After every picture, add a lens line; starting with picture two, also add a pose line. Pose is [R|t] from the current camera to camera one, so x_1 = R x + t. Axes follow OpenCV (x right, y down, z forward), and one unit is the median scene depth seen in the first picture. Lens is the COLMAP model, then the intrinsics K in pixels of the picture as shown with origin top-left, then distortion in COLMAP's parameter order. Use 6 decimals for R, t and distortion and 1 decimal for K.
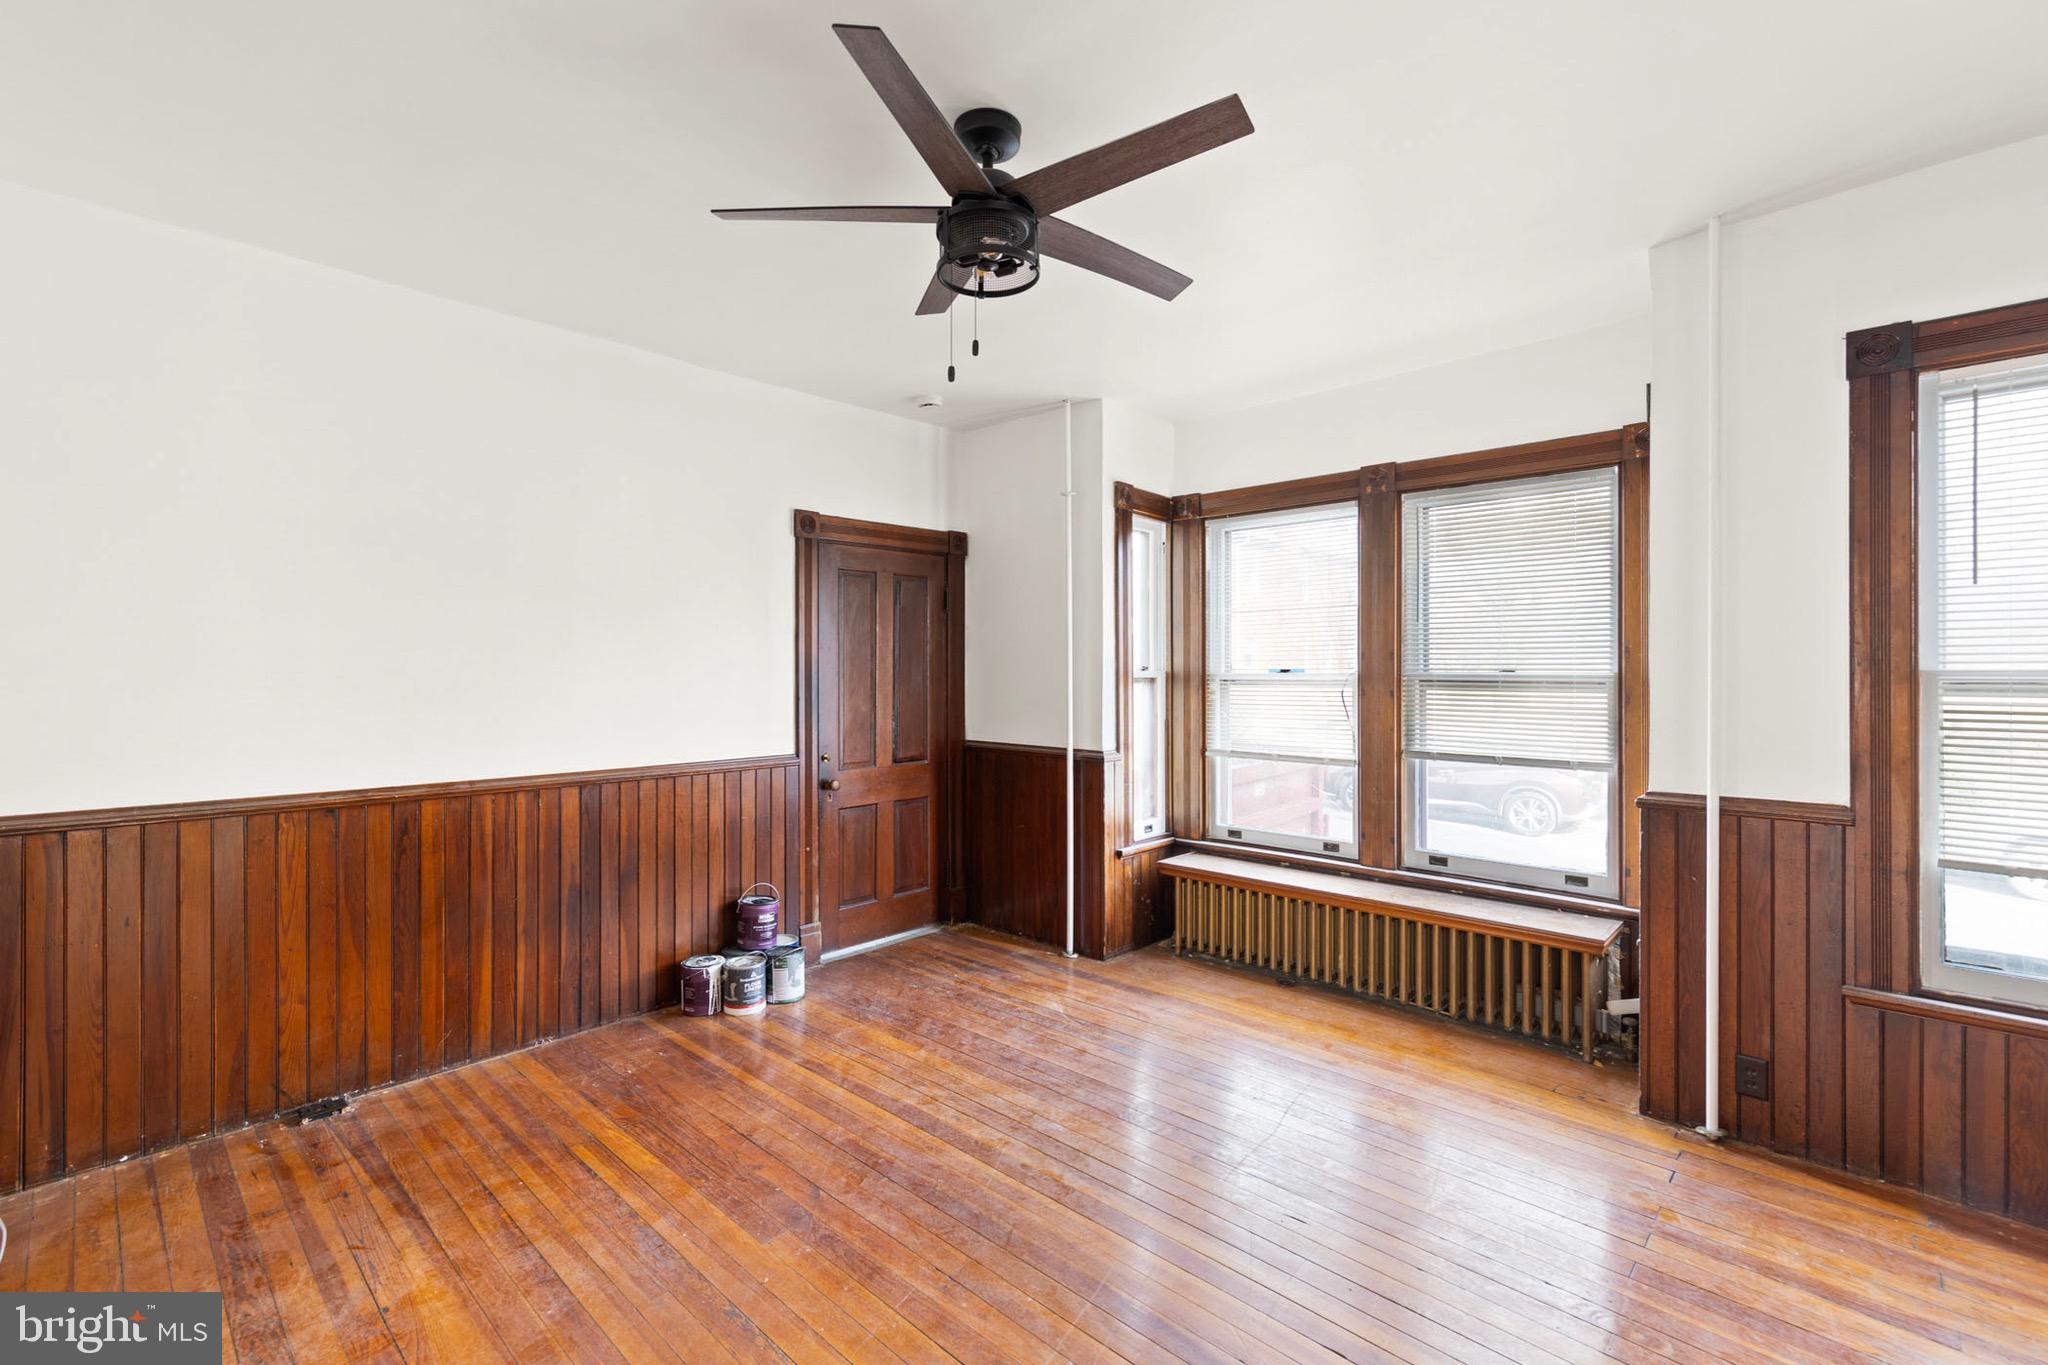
lens RADIAL K [[883.3, 0, 1025.1], [0, 883.3, 657.8], [0, 0, 1]] dist [0.002586, 0.000132]
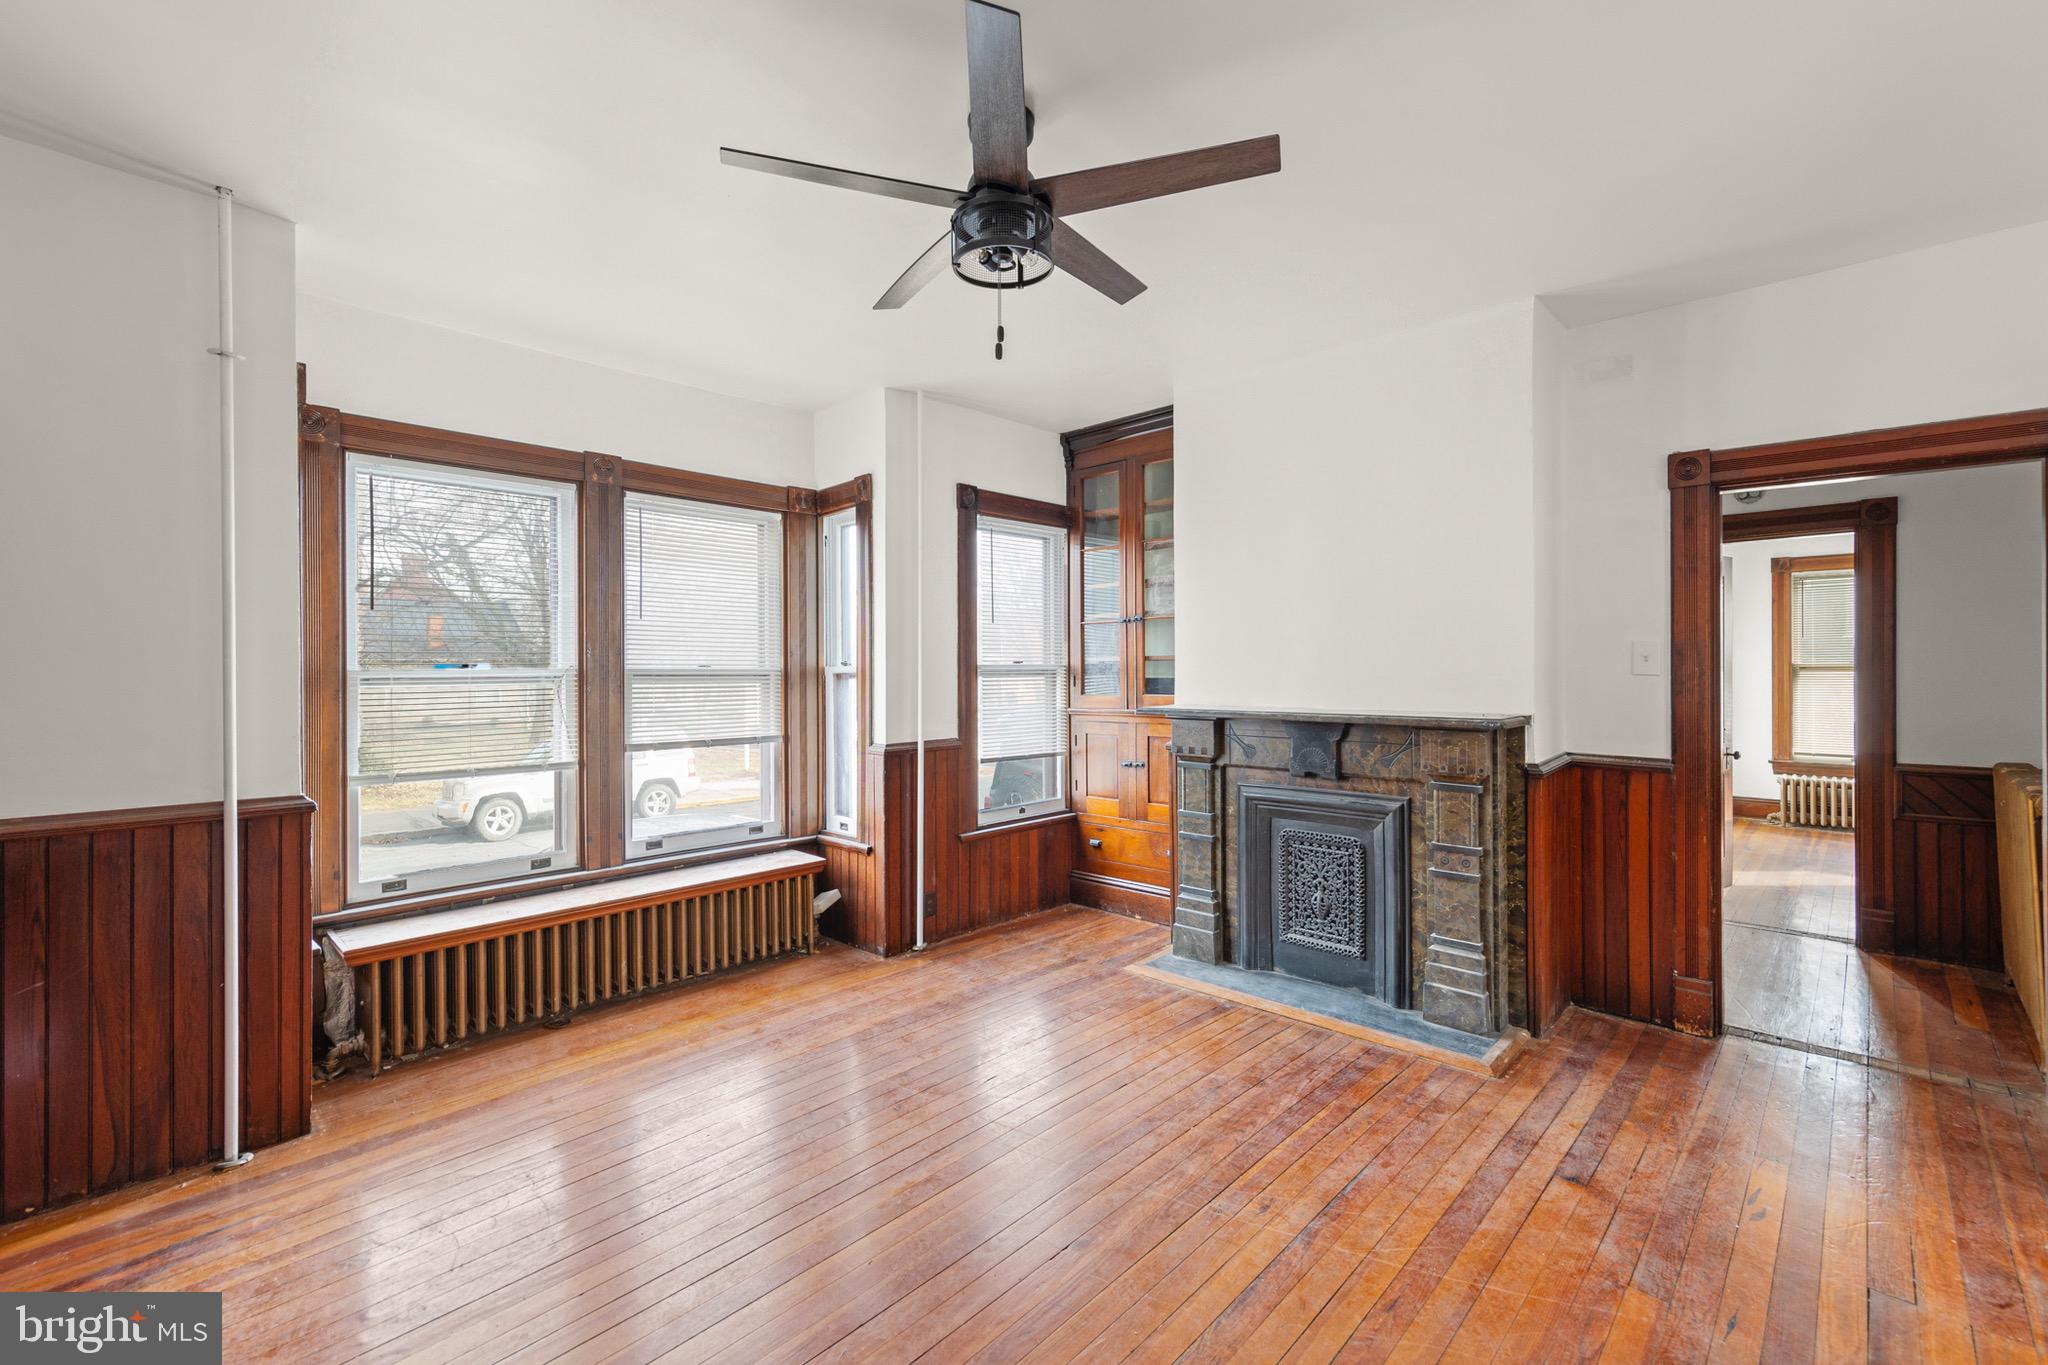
lens RADIAL K [[883.3, 0, 1025.1], [0, 883.3, 657.8], [0, 0, 1]] dist [0.002586, 0.000132]
pose [[0.005417, 0.009841, 0.999937, -0.583329], [-0.011788, 0.999883, -0.009777, 0.010034], [-0.999916, -0.011734, 0.005532, 0.542463]]
